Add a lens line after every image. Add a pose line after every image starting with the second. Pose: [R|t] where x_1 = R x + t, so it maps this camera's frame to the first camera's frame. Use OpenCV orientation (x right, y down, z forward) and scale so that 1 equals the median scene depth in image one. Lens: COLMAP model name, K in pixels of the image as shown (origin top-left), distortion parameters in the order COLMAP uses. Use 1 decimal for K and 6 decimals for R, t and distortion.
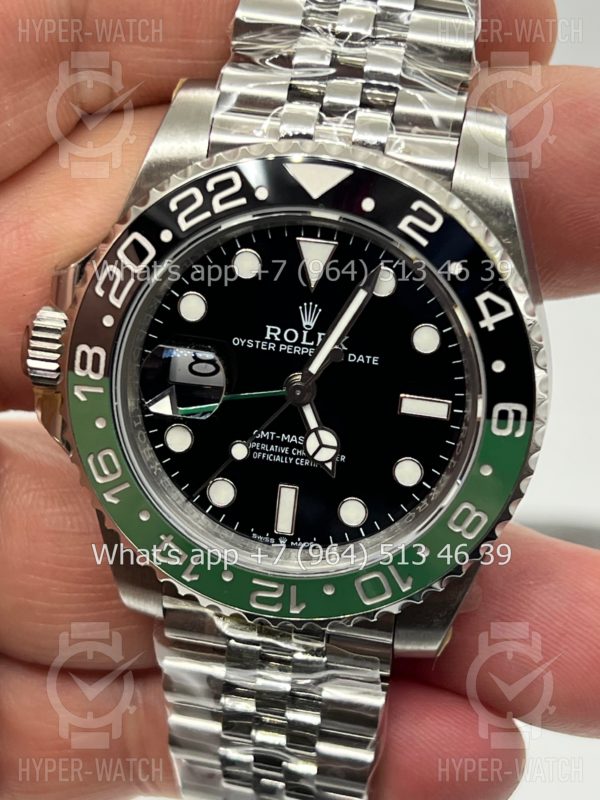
lens RADIAL K [[1845.8, 0, 303.6], [0, 1845.8, 406.4], [0, 0, 1]] dist [0.250516, 0.000000]
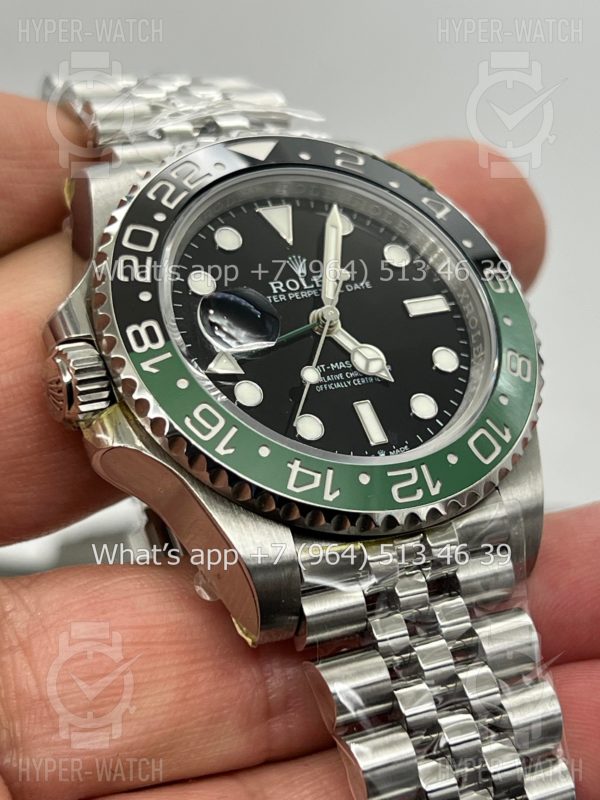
lens RADIAL K [[1845.8, 0, 296.7], [0, 1845.8, 397.5], [0, 0, 1]] dist [0.250516, 0.000000]
pose [[0.774444, -0.172854, 0.608570, -0.654603], [0.532190, 0.698122, -0.478957, 0.510242], [-0.342066, 0.694800, 0.632648, 0.374543]]
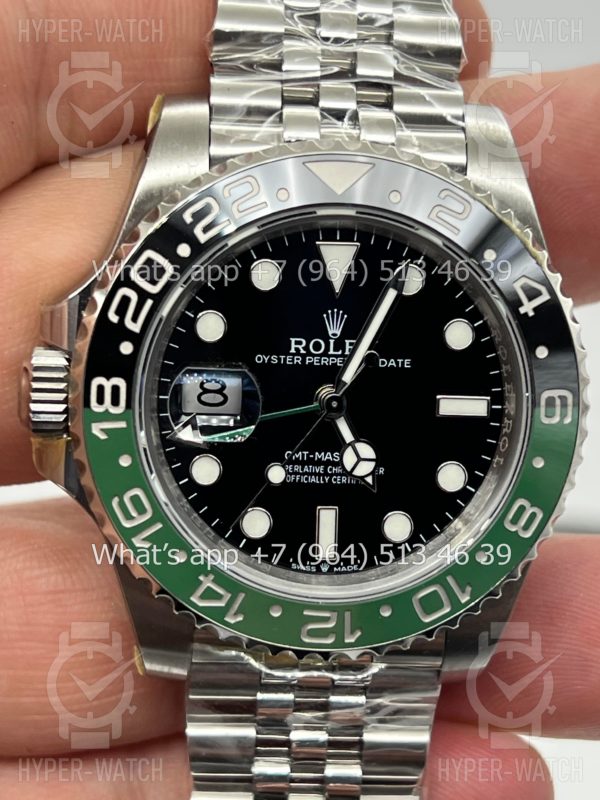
lens RADIAL K [[1845.8, 0, 297.5], [0, 1845.8, 394.8], [0, 0, 1]] dist [0.250516, 0.000000]
pose [[0.968198, -0.095468, 0.231256, -0.237085], [0.119859, 0.988350, -0.093799, 0.073652], [-0.219607, 0.118534, 0.968361, 0.086086]]
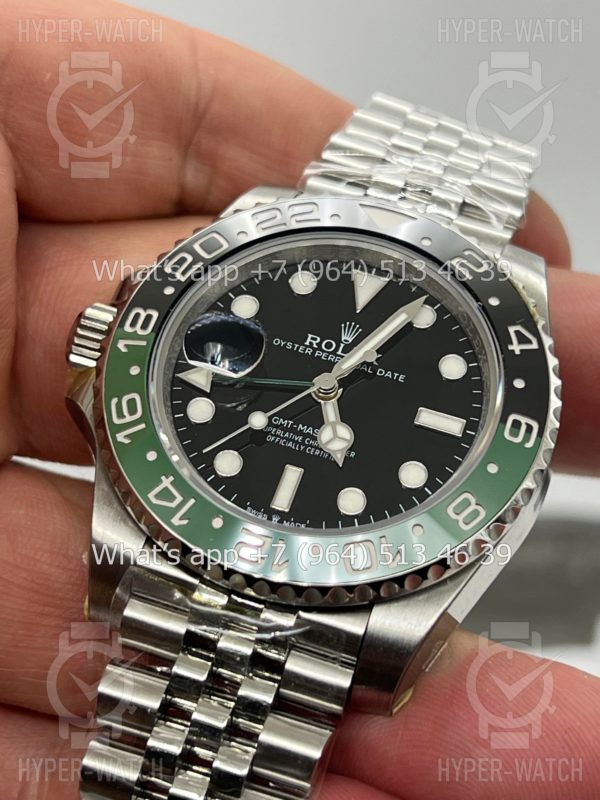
lens RADIAL K [[1845.8, 0, 294.3], [0, 1845.8, 403.9], [0, 0, 1]] dist [0.250516, 0.000000]
pose [[0.967841, 0.251558, -0.001247, -0.016242], [-0.197461, 0.756620, -0.623326, 0.660423], [-0.155860, 0.603527, 0.781961, 0.178992]]
